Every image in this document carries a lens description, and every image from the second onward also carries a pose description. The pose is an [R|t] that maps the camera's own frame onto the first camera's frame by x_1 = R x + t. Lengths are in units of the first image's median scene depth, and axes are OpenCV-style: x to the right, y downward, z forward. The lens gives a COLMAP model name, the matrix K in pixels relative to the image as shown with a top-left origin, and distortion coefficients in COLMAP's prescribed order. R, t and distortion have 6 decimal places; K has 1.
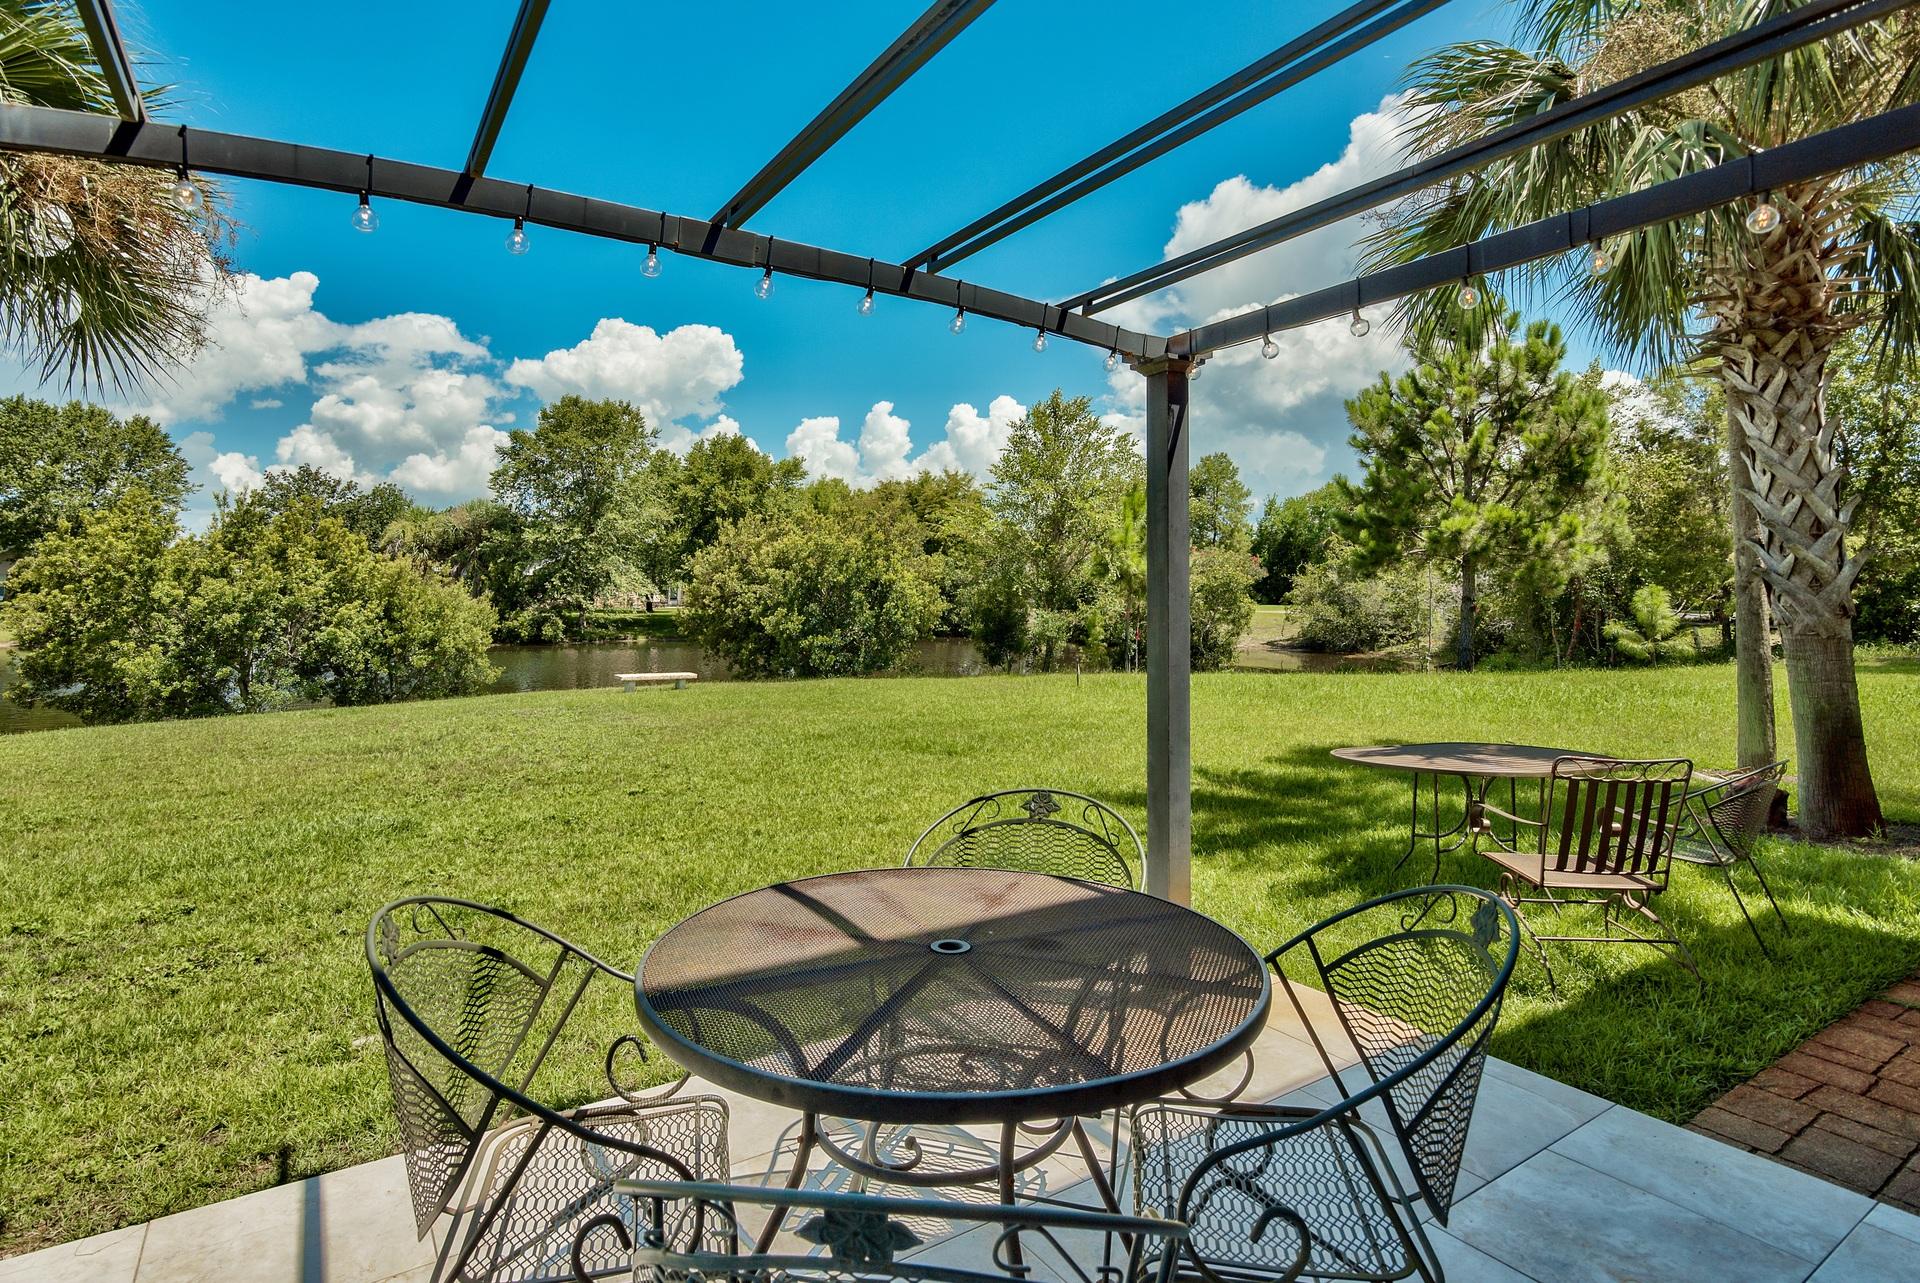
lens RADIAL K [[936.1, 0, 954.5], [0, 936.1, 636.2], [0, 0, 1]] dist [0.001742, -0.002754]
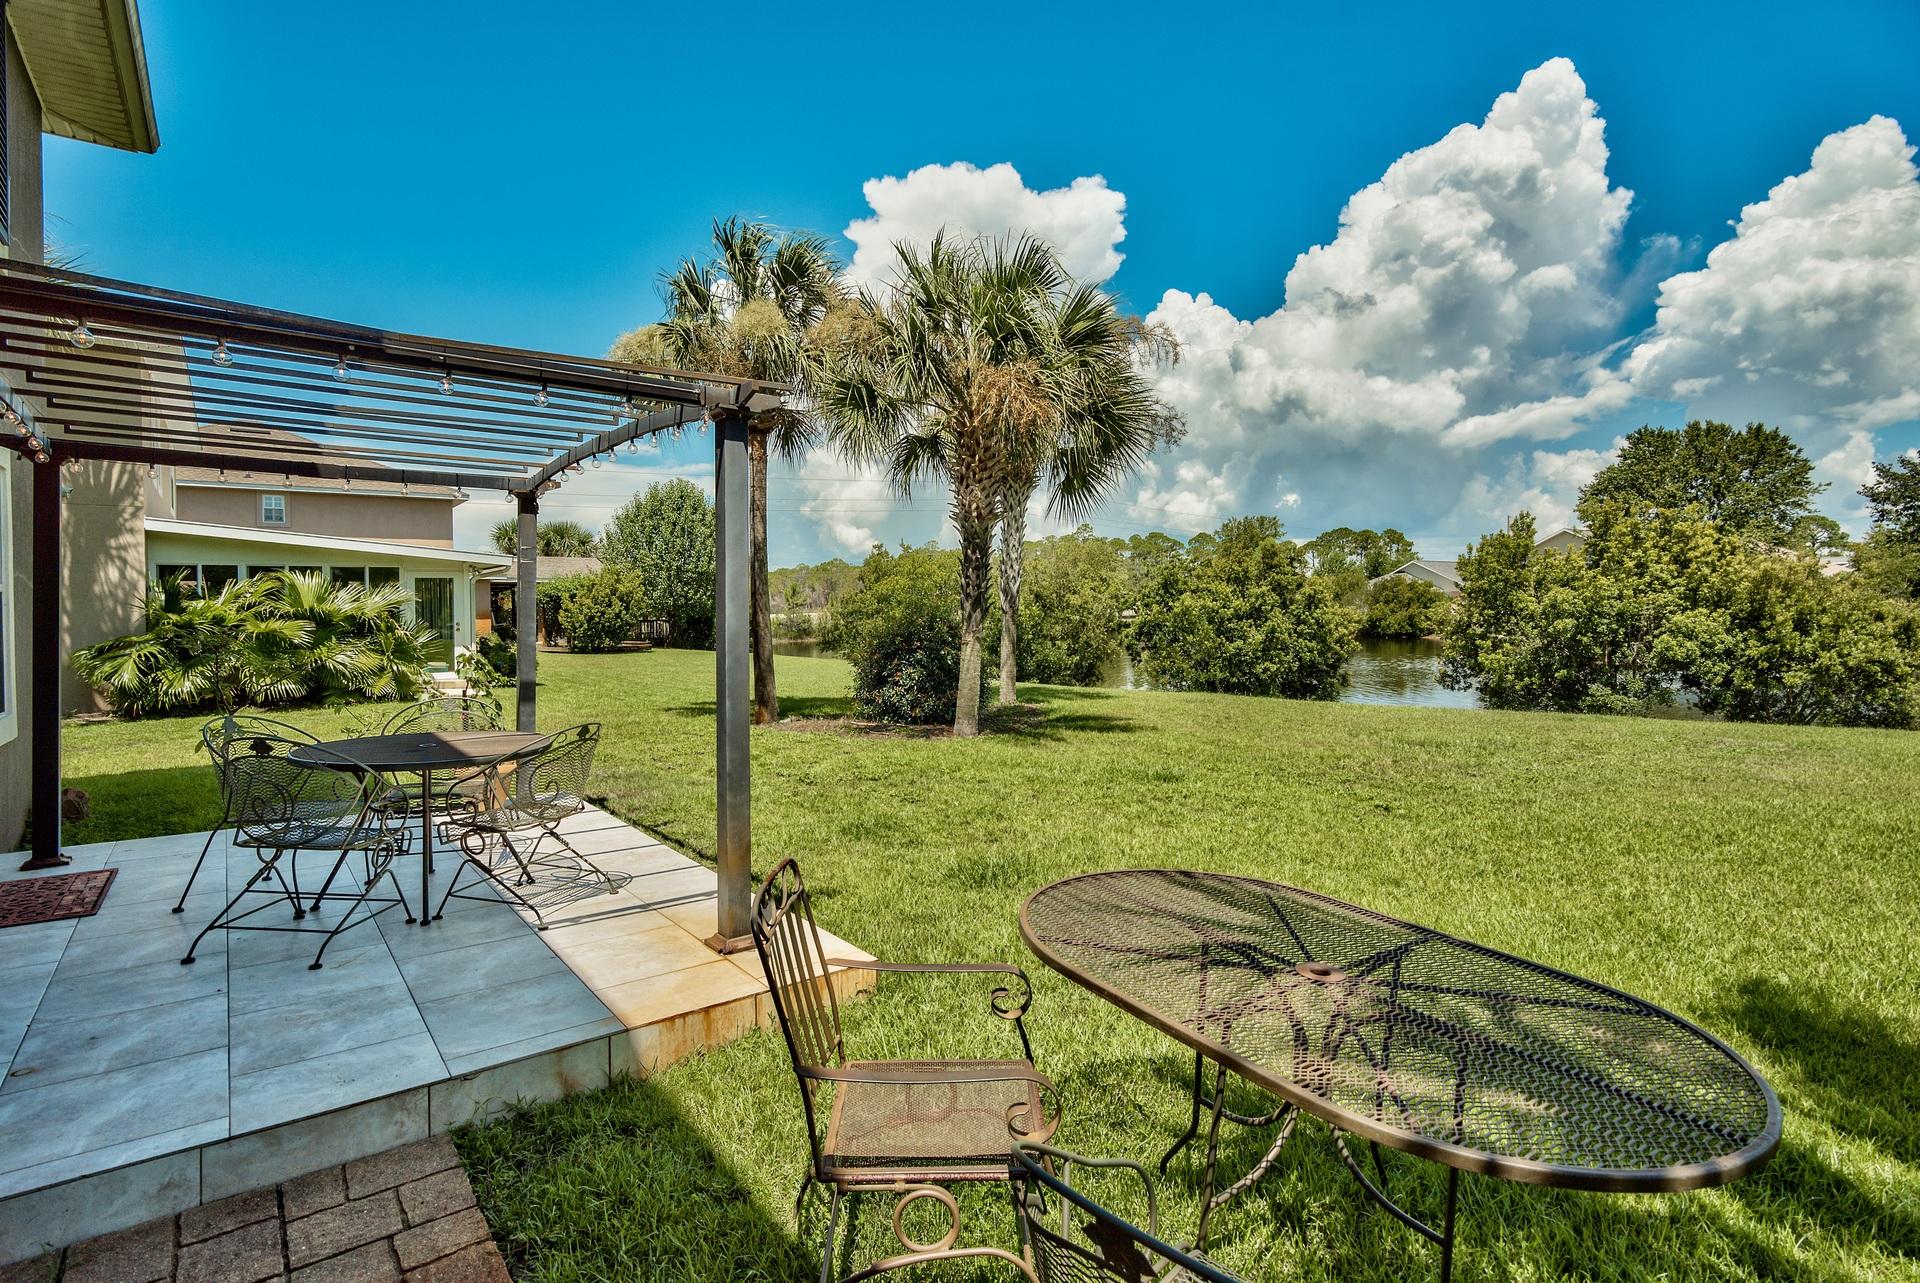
lens RADIAL K [[936.1, 0, 953.7], [0, 936.1, 632.5], [0, 0, 1]] dist [0.001742, -0.002754]
pose [[0.101796, 0.030333, -0.994343, 0.192964], [-0.040040, 0.998850, 0.026371, -0.007639], [0.993999, 0.037129, 0.102893, 0.152269]]
